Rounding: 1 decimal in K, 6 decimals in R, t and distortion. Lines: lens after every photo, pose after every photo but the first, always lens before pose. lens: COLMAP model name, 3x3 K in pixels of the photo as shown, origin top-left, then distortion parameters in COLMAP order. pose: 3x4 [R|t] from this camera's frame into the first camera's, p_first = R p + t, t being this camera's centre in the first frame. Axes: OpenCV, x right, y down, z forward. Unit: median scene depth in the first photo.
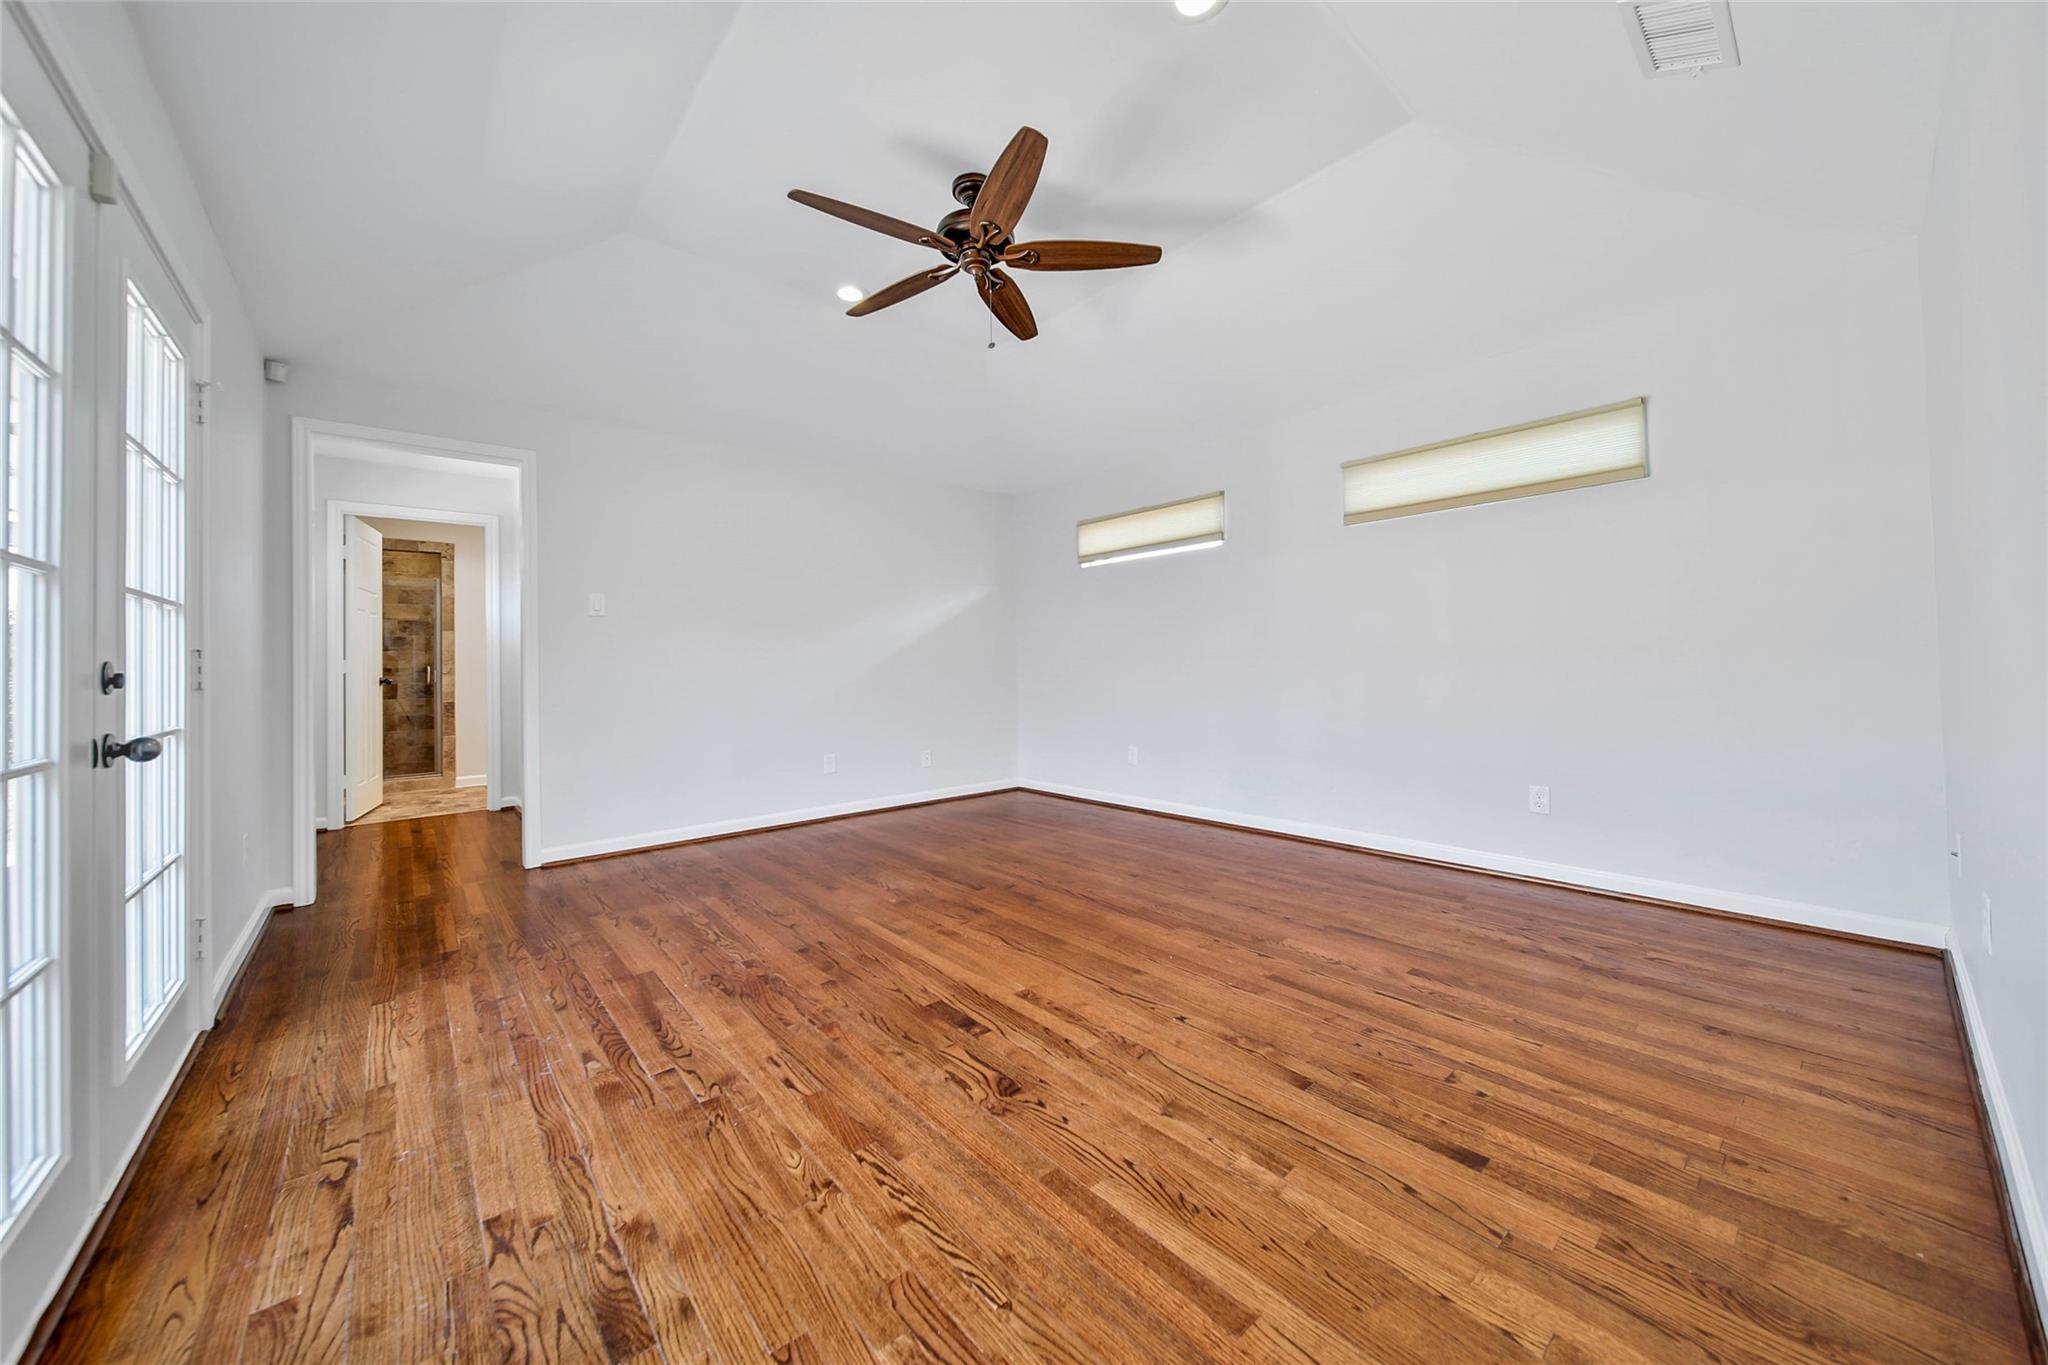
lens RADIAL K [[725.7, 0, 1024.1], [0, 725.7, 672.1], [0, 0, 1]] dist [0.001038, 0.000041]
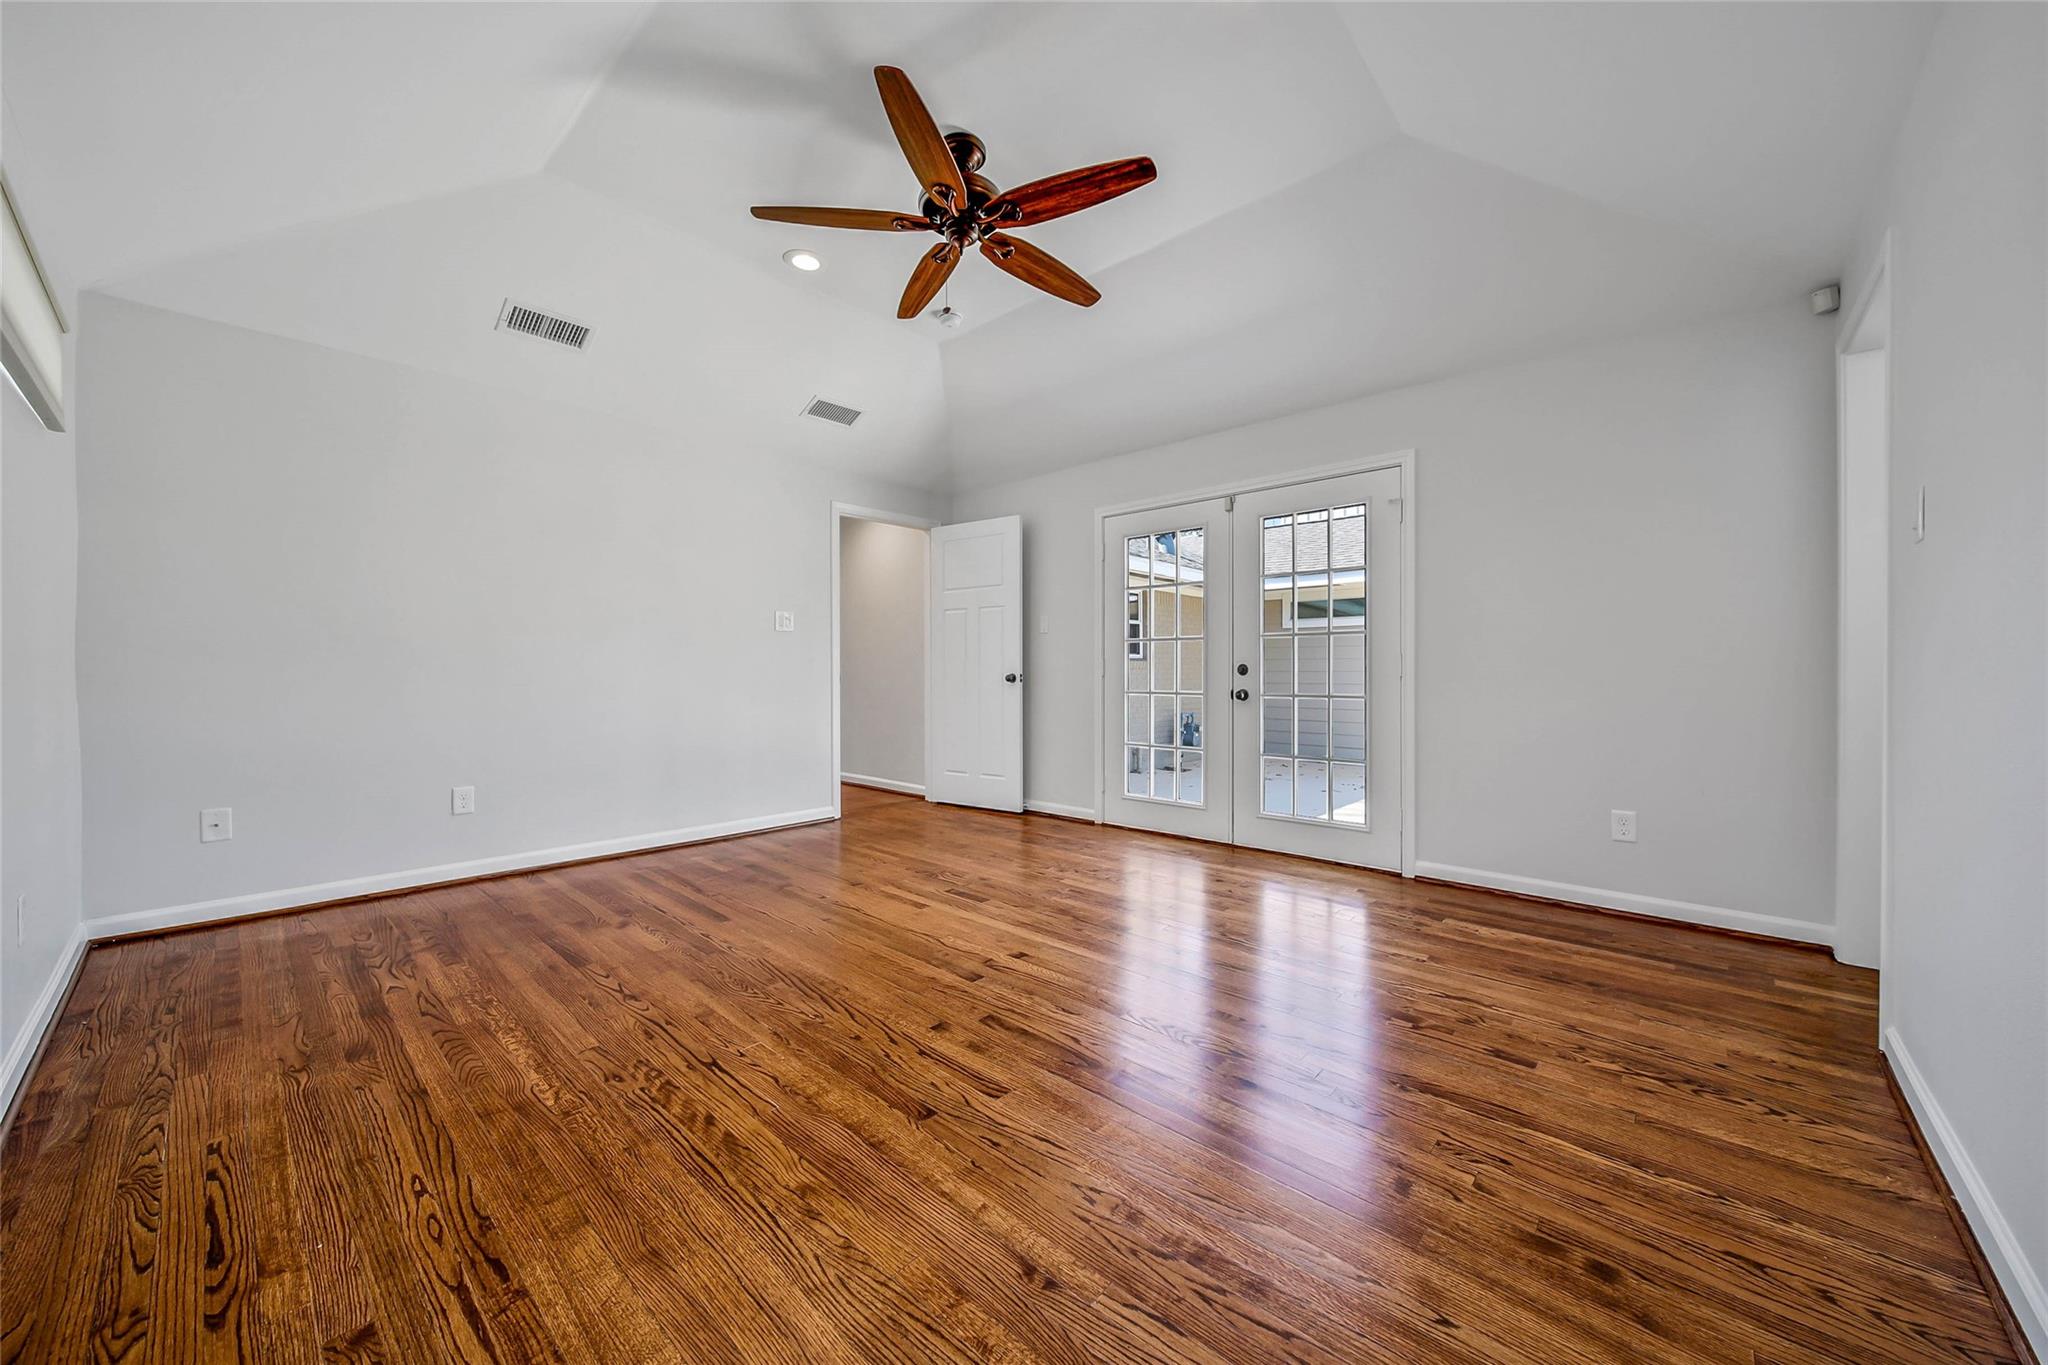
lens RADIAL K [[725.7, 0, 1024.1], [0, 725.7, 672.1], [0, 0, 1]] dist [0.001038, 0.000041]
pose [[-0.991715, 0.018662, -0.127097, -0.023576], [0.017344, 0.999784, 0.011468, -0.019962], [0.127284, 0.009169, -0.991824, 2.359730]]
